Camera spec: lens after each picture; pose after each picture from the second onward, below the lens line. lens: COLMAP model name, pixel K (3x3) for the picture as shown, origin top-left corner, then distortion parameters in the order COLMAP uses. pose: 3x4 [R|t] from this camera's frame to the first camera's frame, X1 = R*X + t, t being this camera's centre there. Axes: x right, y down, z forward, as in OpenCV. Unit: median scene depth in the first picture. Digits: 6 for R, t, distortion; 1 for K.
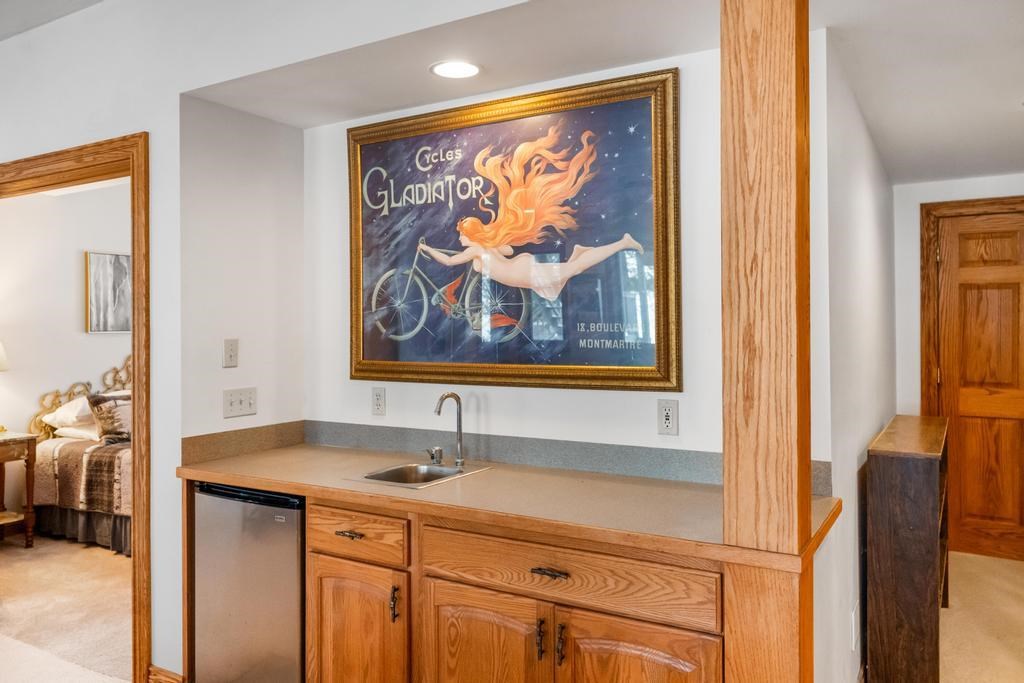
lens RADIAL K [[770.6, 0, 509.4], [0, 770.6, 342.9], [0, 0, 1]] dist [-0.004923, -0.008795]
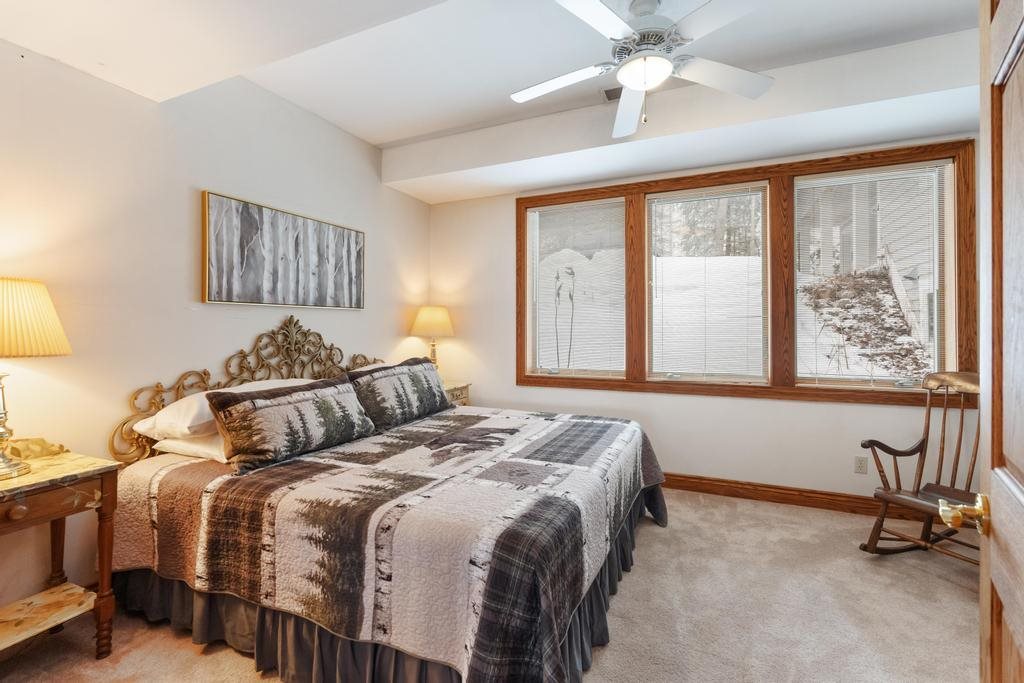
lens RADIAL K [[463.5, 0, 515.3], [0, 463.5, 333.1], [0, 0, 1]] dist [-0.007883, 0.001256]
pose [[0.993302, 0.001043, 0.115544, -0.339885], [-0.000003, 0.999960, -0.008999, 0.021482], [-0.115548, 0.008938, 0.993262, 0.589043]]
